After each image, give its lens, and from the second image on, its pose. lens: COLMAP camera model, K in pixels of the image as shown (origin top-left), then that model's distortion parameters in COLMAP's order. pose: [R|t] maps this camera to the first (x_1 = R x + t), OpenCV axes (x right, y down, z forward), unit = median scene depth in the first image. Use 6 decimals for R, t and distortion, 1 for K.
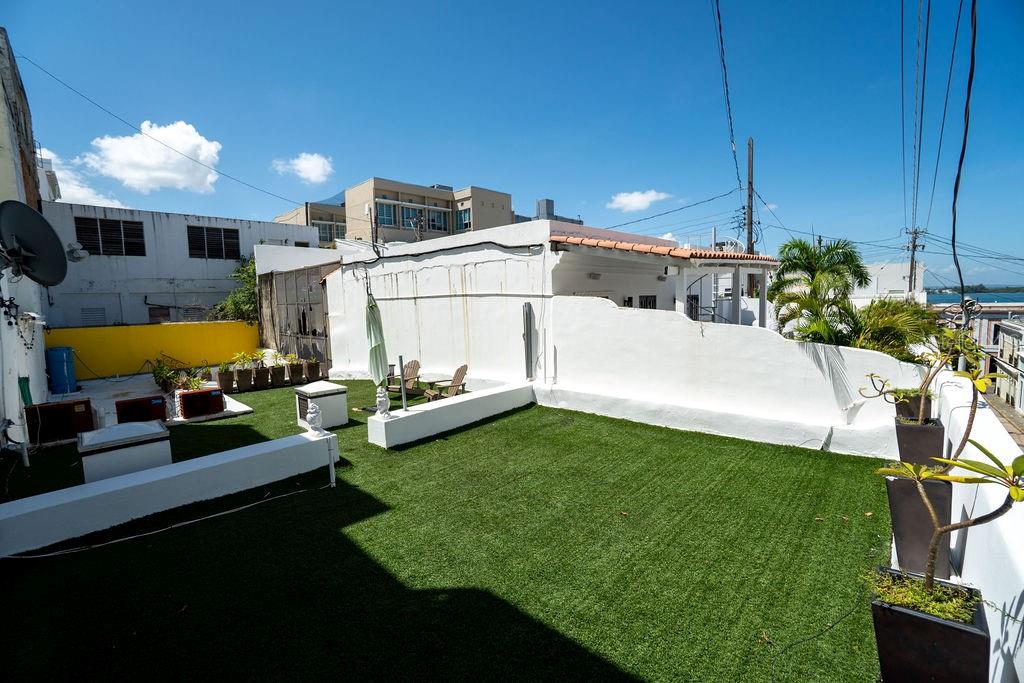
lens RADIAL K [[472.2, 0, 496.5], [0, 472.2, 343.8], [0, 0, 1]] dist [-0.068967, 0.025069]
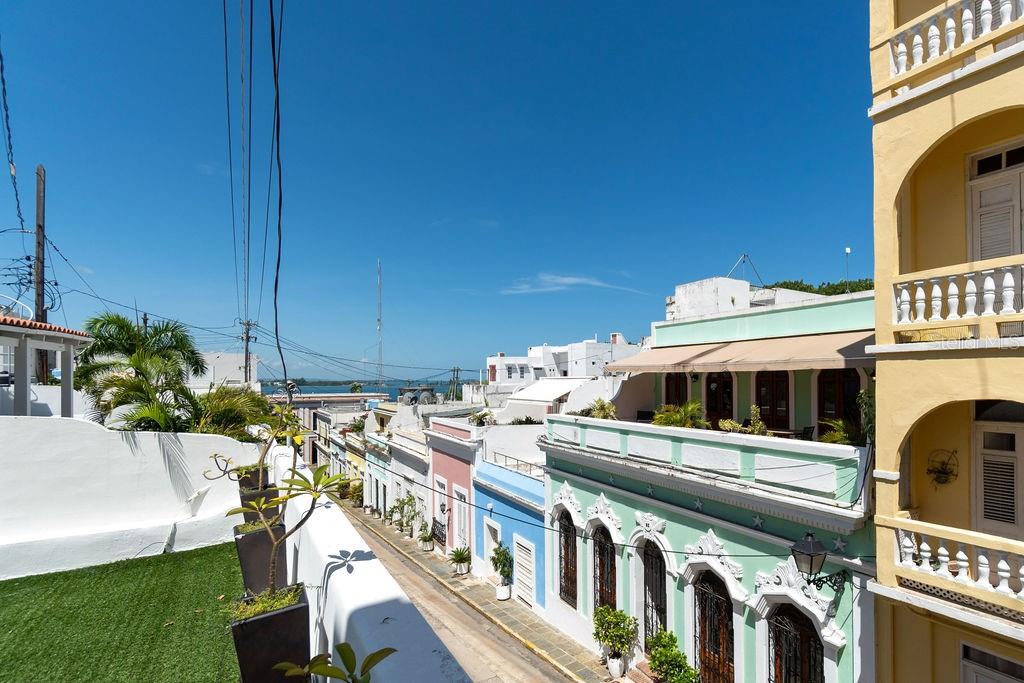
lens RADIAL K [[431.6, 0, 509.6], [0, 431.6, 370.8], [0, 0, 1]] dist [-0.001364, 0.000131]
pose [[0.280016, 0.013172, 0.959905, 0.107939], [0.074932, 0.996555, -0.035533, -0.042191], [-0.957066, 0.081877, 0.278065, 0.117932]]
